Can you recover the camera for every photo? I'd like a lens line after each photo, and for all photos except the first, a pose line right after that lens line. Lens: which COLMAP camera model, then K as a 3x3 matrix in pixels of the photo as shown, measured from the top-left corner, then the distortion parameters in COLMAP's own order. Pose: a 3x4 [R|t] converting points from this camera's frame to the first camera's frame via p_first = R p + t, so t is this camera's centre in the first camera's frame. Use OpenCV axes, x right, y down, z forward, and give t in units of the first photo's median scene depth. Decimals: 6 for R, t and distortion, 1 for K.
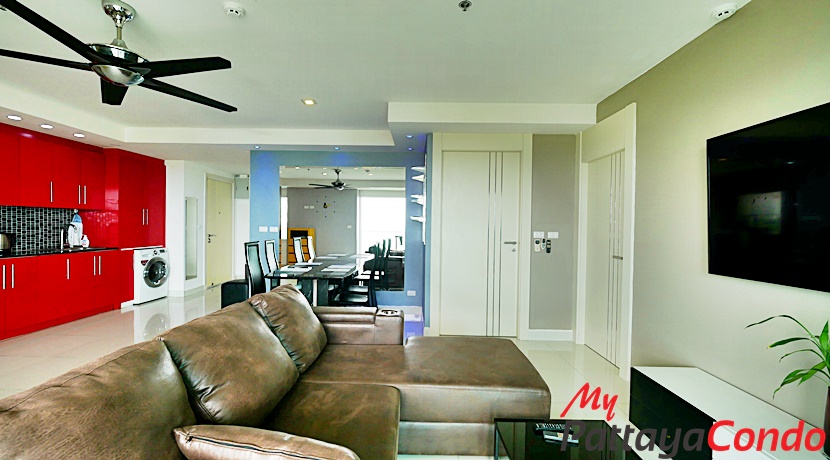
lens RADIAL K [[335.0, 0, 415.0], [0, 335.0, 230.0], [0, 0, 1]] dist [-0.000362, -0.000514]
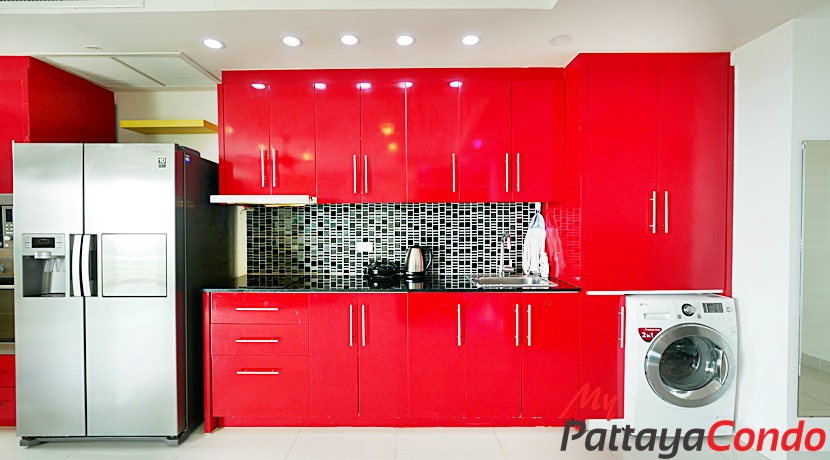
lens RADIAL K [[335.0, 0, 415.0], [0, 335.0, 230.0], [0, 0, 1]] dist [-0.000362, -0.000514]
pose [[-0.007711, 0.000969, -0.999970, -0.438686], [-0.010738, 0.999942, 0.001052, -0.017483], [0.999913, 0.010746, -0.007700, 0.754770]]
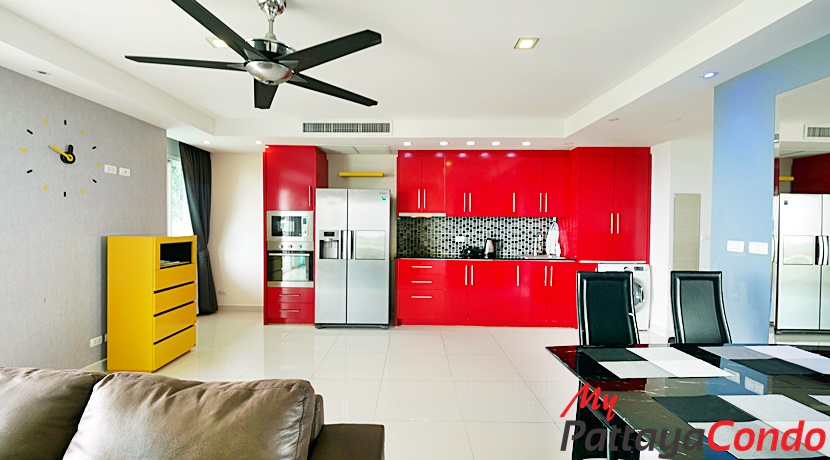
lens RADIAL K [[335.0, 0, 415.0], [0, 335.0, 230.0], [0, 0, 1]] dist [-0.000362, -0.000514]
pose [[-0.016207, 0.000156, -0.999869, -0.000148], [-0.023792, 0.999717, 0.000542, -0.013591], [0.999586, 0.023798, -0.016199, 0.560472]]
